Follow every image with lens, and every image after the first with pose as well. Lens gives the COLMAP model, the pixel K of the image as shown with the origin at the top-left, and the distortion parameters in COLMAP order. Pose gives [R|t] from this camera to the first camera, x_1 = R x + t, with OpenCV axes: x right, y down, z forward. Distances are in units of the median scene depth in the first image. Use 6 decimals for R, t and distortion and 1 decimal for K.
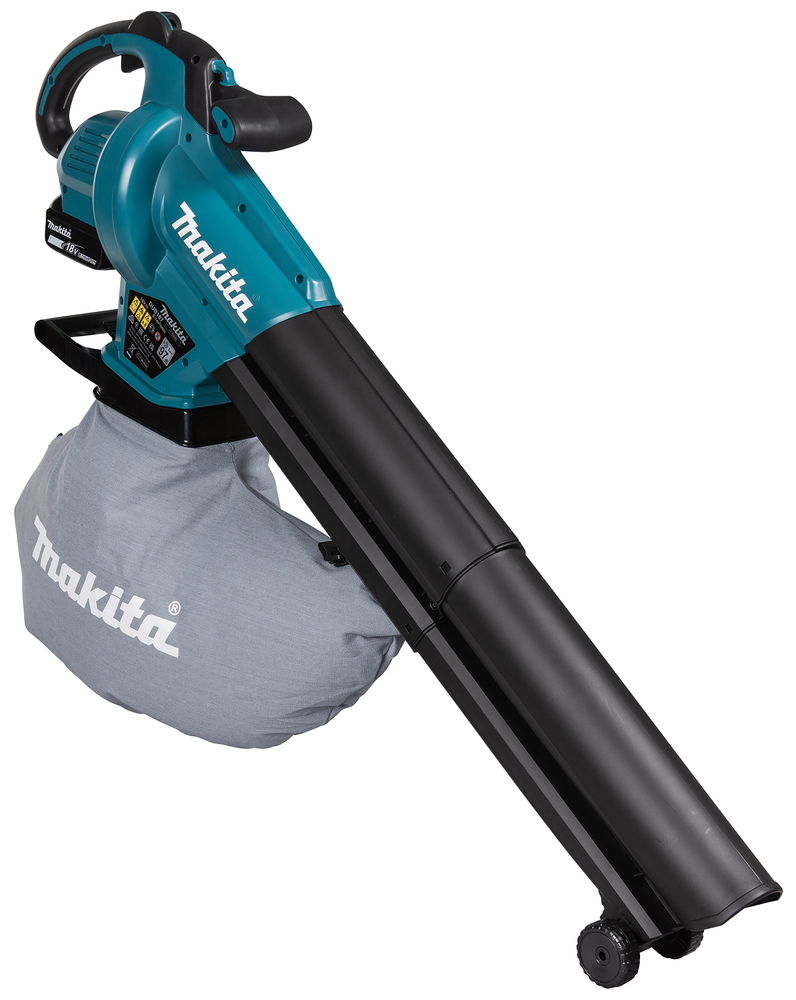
lens RADIAL K [[2327.6, 0, 397.8], [0, 2327.6, 499.2], [0, 0, 1]] dist [-0.384113, 0.000000]
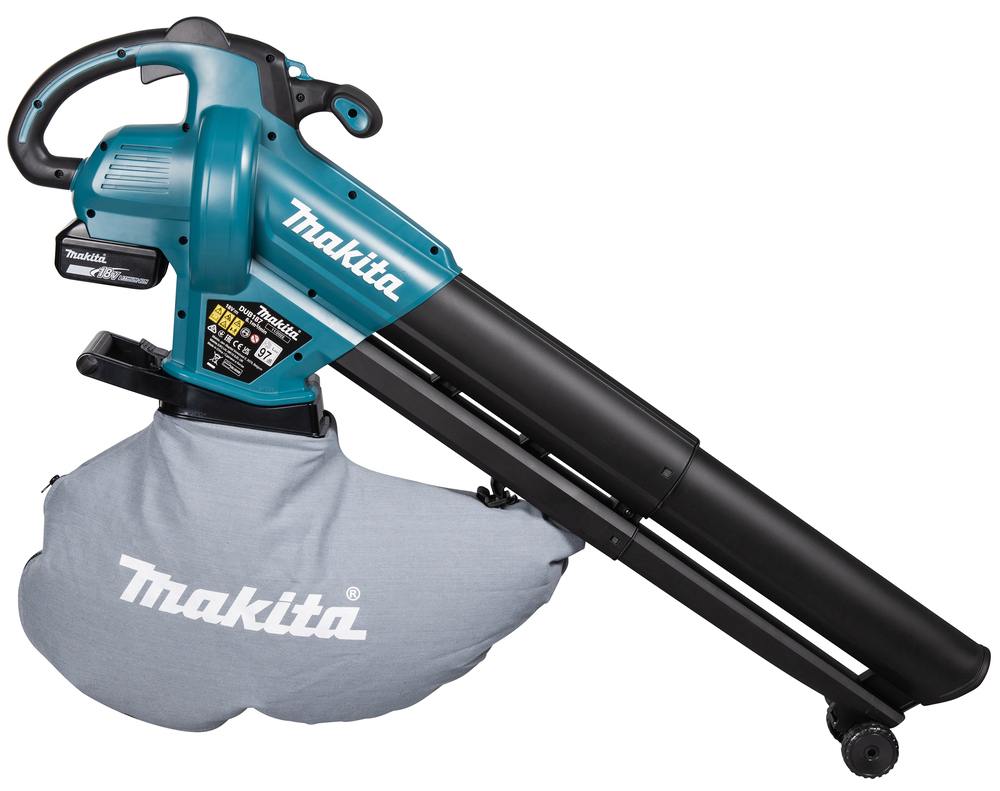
lens RADIAL K [[2327.6, 0, 499.2], [0, 2327.6, 396.2], [0, 0, 1]] dist [-0.384113, 0.000000]
pose [[0.695396, -0.206094, 0.688440, -0.724328], [0.227697, 0.971824, 0.060931, -0.083397], [-0.681600, 0.114385, 0.722730, 0.209561]]
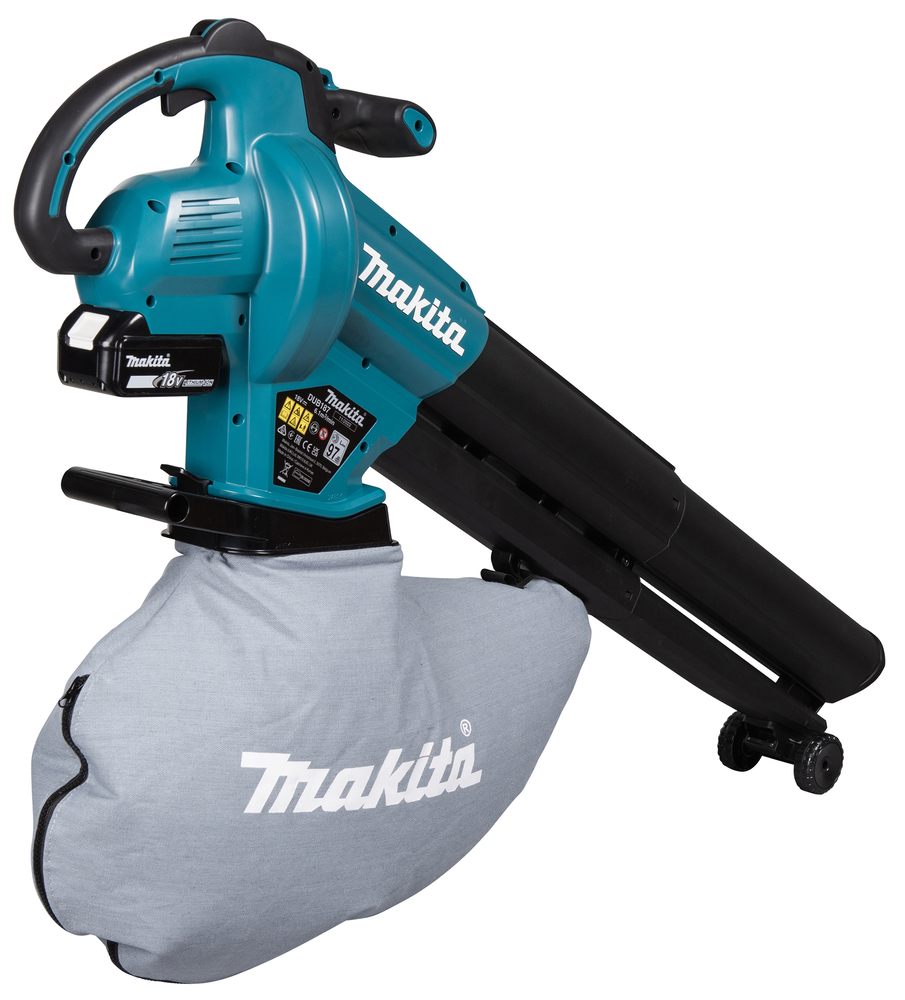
lens RADIAL K [[3071.5, 0, 452.6], [0, 3071.5, 499.5], [0, 0, 1]] dist [-0.391409, 0.000000]
pose [[-0.008306, -0.301287, 0.953497, -1.075748], [0.289203, 0.912057, 0.290712, -0.332677], [-0.957232, 0.278169, 0.079558, 0.886238]]
